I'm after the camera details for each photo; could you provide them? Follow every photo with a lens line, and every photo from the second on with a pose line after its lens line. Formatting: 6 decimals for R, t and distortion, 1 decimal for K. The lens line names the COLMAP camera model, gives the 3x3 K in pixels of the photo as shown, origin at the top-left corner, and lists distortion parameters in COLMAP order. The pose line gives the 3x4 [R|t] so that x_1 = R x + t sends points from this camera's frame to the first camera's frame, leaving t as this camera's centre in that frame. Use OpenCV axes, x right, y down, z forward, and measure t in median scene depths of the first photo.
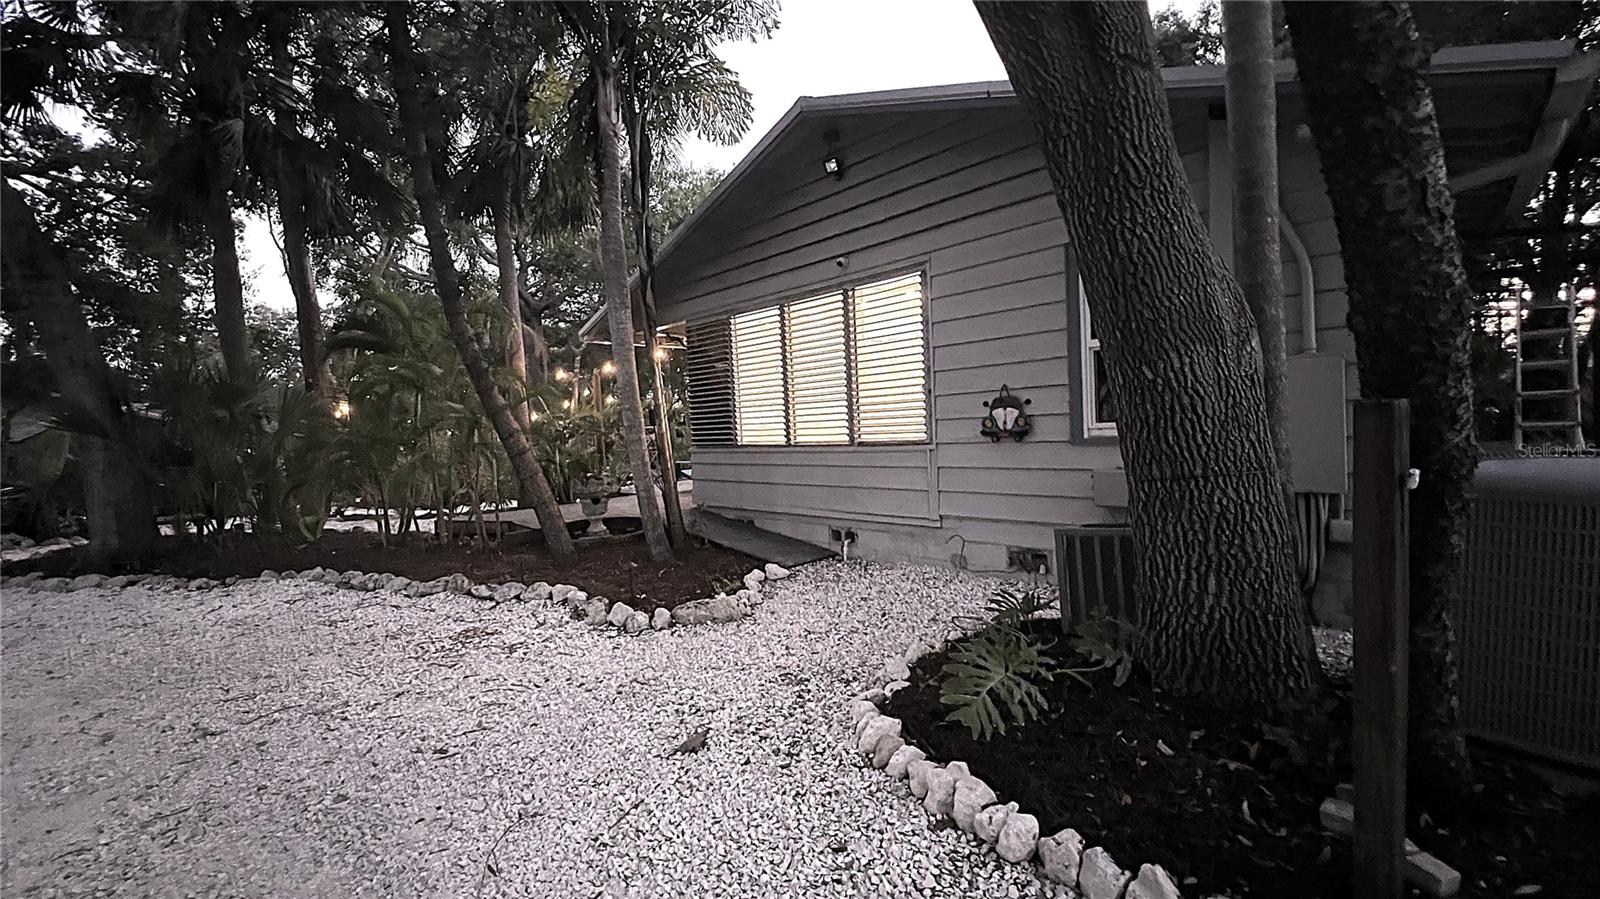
lens RADIAL K [[640.3, 0, 800.7], [0, 640.3, 447.2], [0, 0, 1]] dist [0.000463, 0.000032]
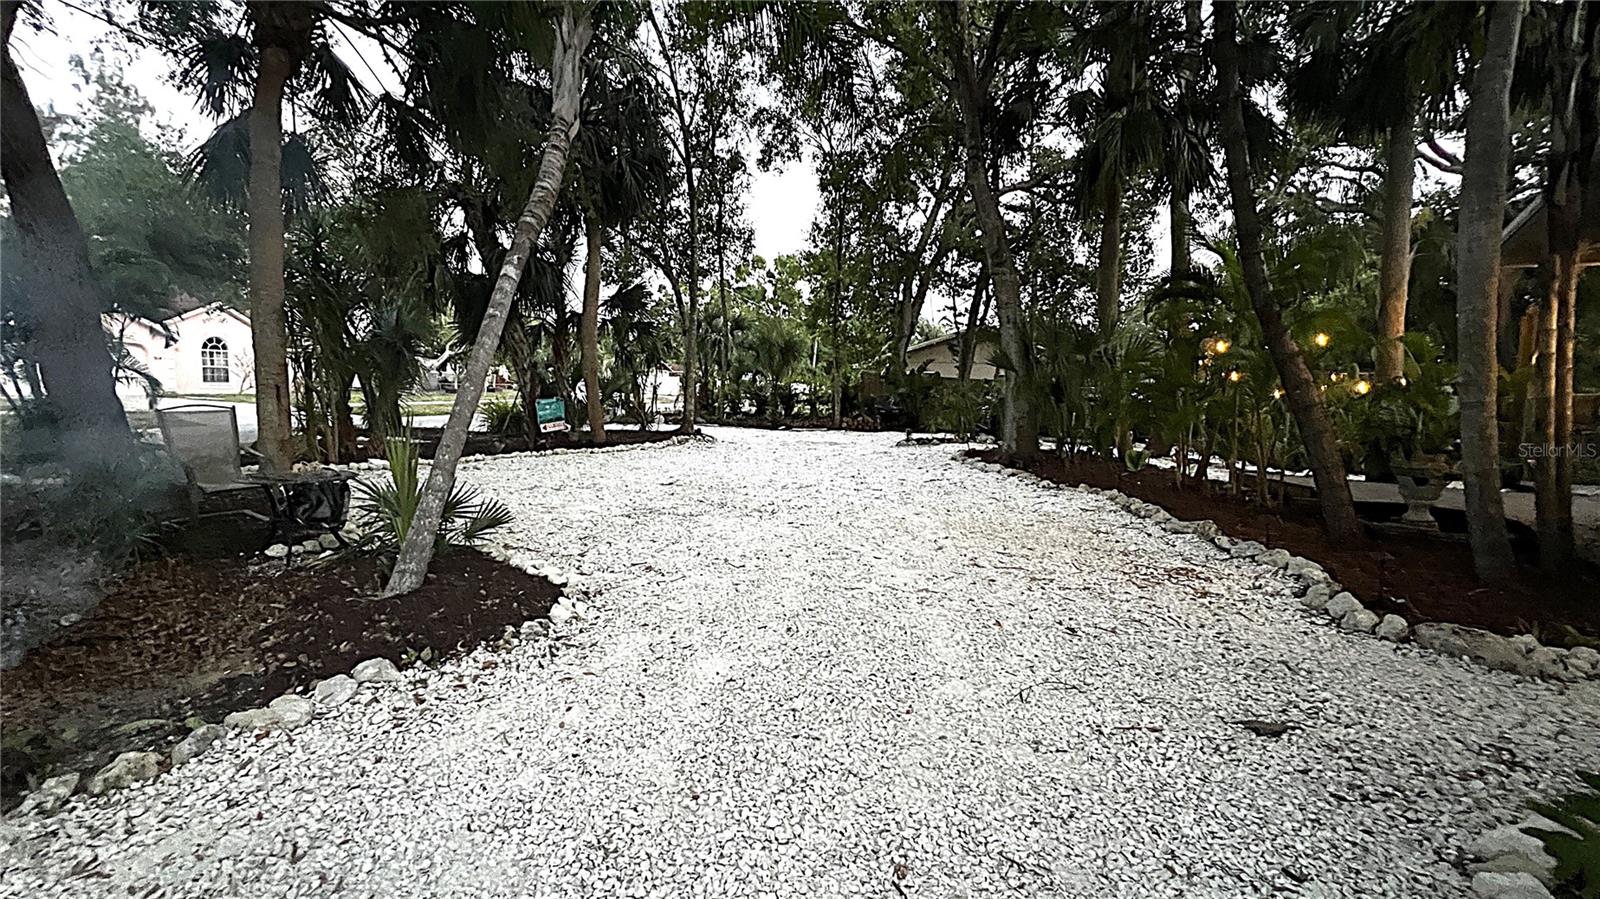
lens RADIAL K [[672.4, 0, 798.7], [0, 672.4, 445.6], [0, 0, 1]] dist [-0.000555, -0.000034]
pose [[0.341455, 0.141661, -0.929161, 0.225523], [-0.083960, 0.989222, 0.119964, 0.011085], [0.936141, 0.037050, 0.349668, 0.031385]]
